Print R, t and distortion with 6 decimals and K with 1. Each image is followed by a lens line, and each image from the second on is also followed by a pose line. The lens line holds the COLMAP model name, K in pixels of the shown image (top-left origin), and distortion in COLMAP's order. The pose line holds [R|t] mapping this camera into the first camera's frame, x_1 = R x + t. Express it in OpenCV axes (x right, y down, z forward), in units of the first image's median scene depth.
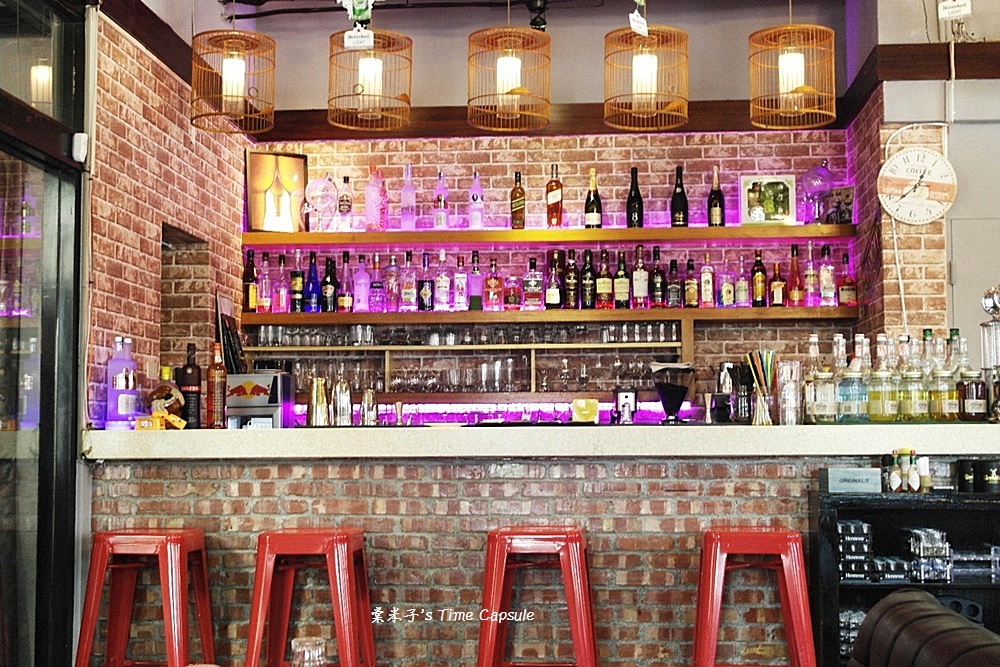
lens RADIAL K [[1455.4, 0, 497.2], [0, 1455.4, 336.7], [0, 0, 1]] dist [0.010868, 0.000000]
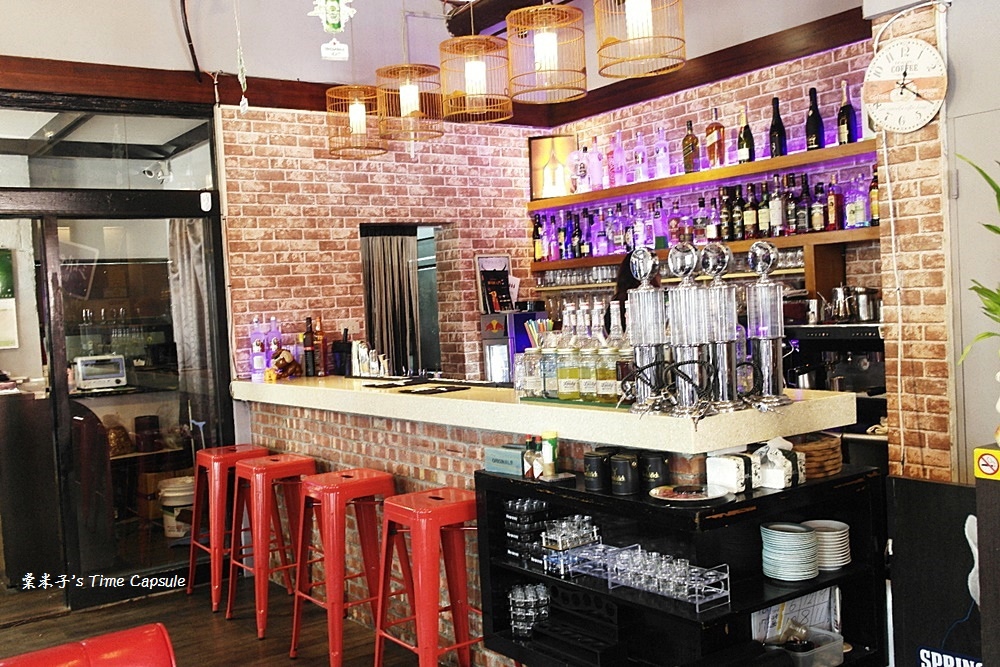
lens RADIAL K [[1012.2, 0, 496.8], [0, 1012.2, 334.1], [0, 0, 1]] dist [-0.010047, 0.000000]
pose [[0.619586, -0.002960, -0.784923, 0.540908], [0.109149, 0.990602, 0.082422, -0.031844], [0.777303, -0.136741, 0.614087, 0.396053]]
